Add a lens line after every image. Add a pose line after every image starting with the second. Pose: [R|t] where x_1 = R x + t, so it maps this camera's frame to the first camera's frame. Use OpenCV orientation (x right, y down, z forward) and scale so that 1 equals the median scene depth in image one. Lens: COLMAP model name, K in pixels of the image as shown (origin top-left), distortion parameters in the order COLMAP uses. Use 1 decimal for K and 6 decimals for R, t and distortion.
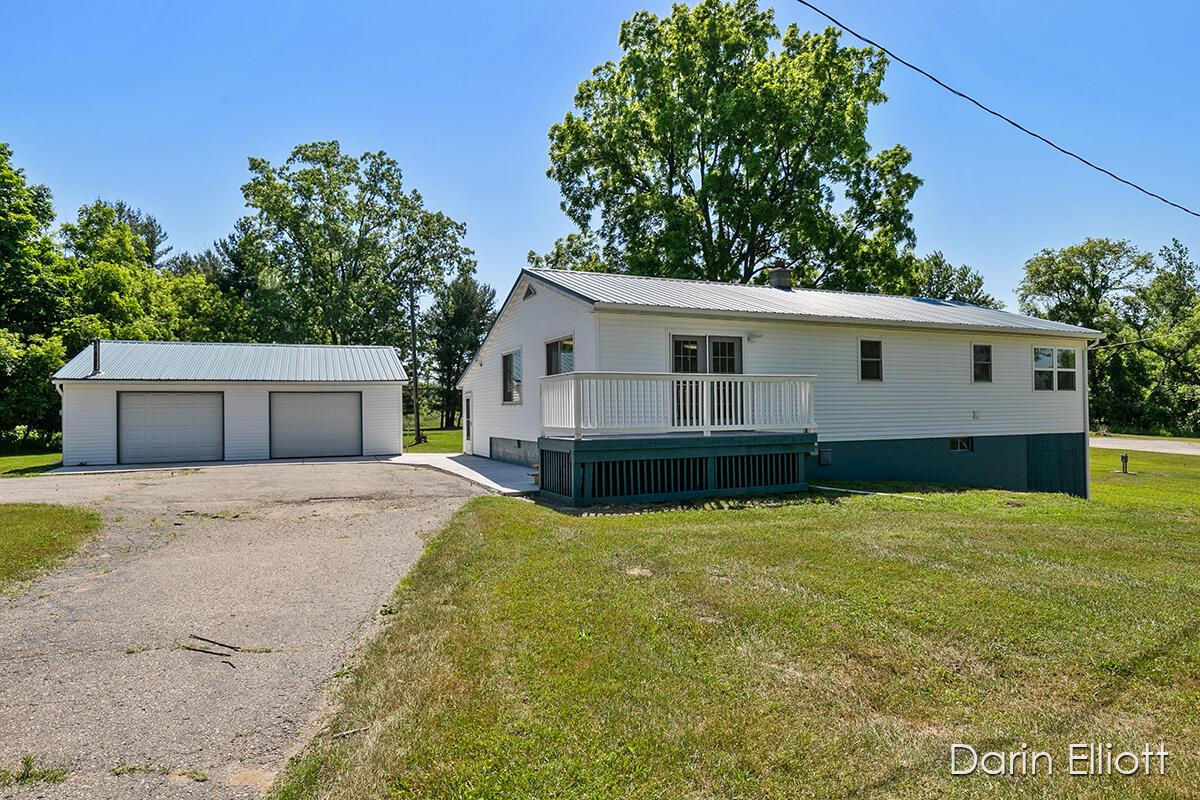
lens RADIAL K [[694.7, 0, 600.0], [0, 694.7, 400.0], [0, 0, 1]] dist [0.002756, 0.001238]
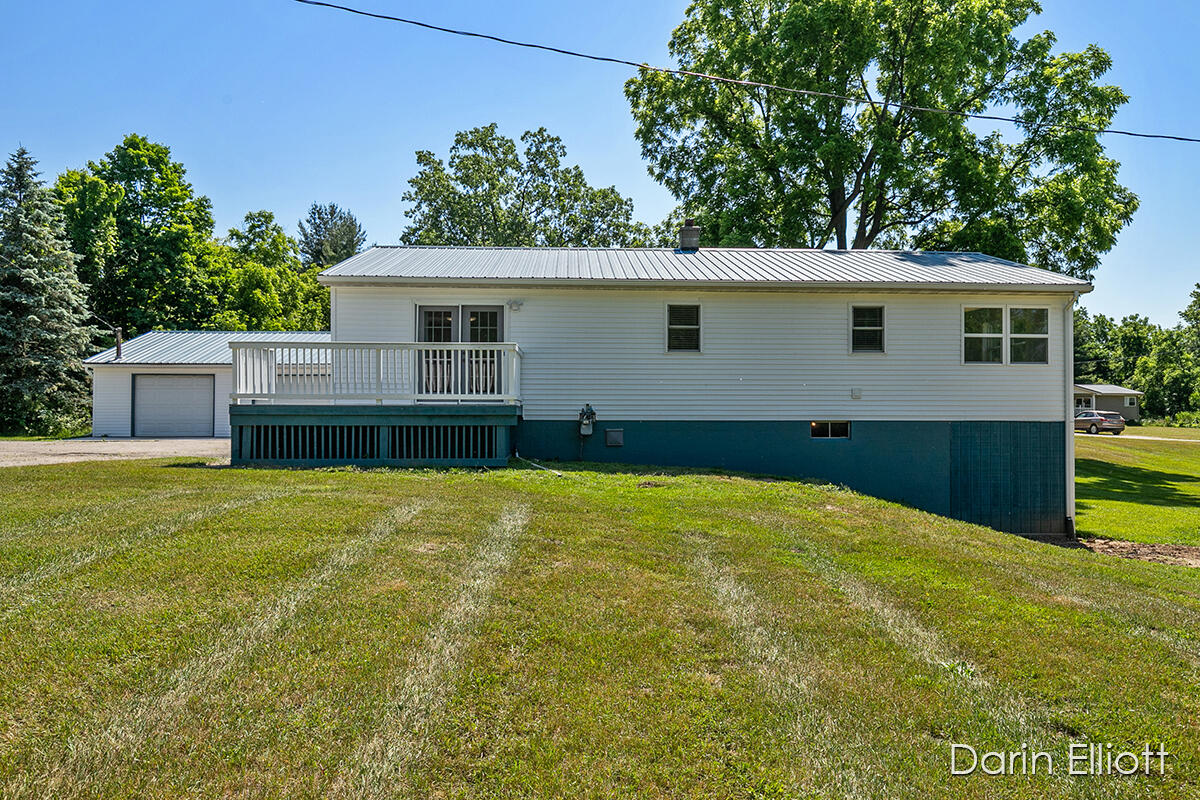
lens RADIAL K [[813.7, 0, 600.0], [0, 813.7, 400.0], [0, 0, 1]] dist [0.007275, 0.002277]
pose [[0.931805, 0.005704, -0.362913, 0.289004], [-0.005848, 0.999983, 0.000704, 0.014086], [0.362911, 0.001467, 0.931823, 0.009755]]
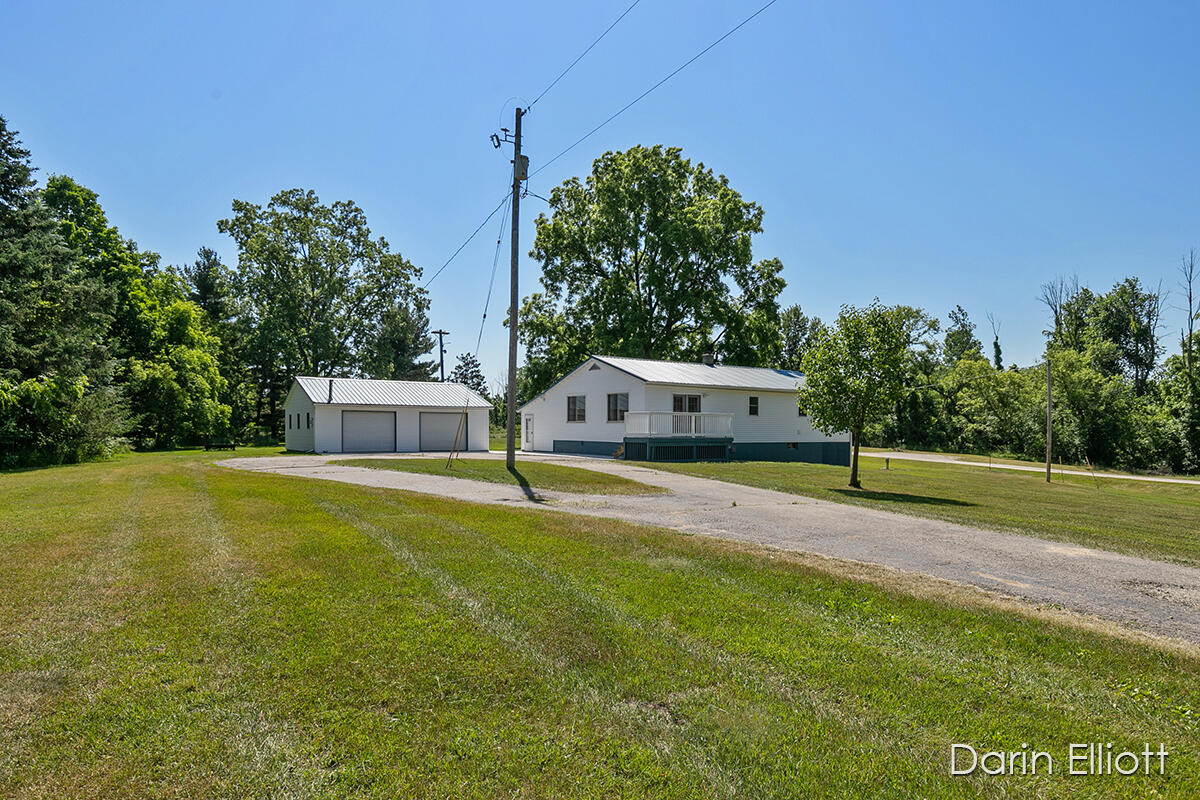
lens RADIAL K [[723.4, 0, 602.1], [0, 723.4, 441.4], [0, 0, 1]] dist [-0.002405, -0.001179]
pose [[0.981229, 0.014147, 0.192326, -0.232743], [-0.020388, 0.999326, 0.030511, -0.002308], [-0.191765, -0.033860, 0.980857, -0.509110]]
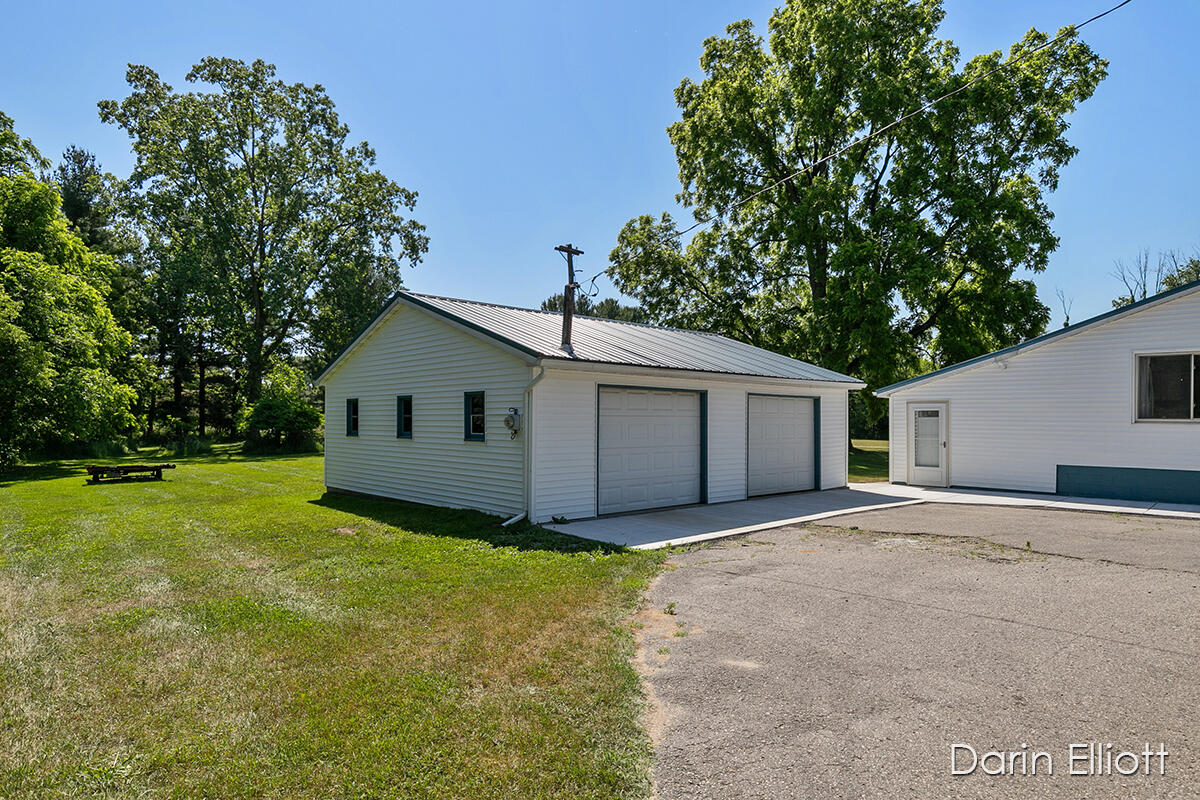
lens RADIAL K [[684.6, 0, 600.0], [0, 684.6, 400.0], [0, 0, 1]] dist [0.004174, 0.003370]
pose [[0.935874, 0.021415, 0.351683, -0.509041], [-0.019660, 0.999770, -0.008560, 0.001116], [-0.351785, 0.001096, 0.936080, 0.282137]]
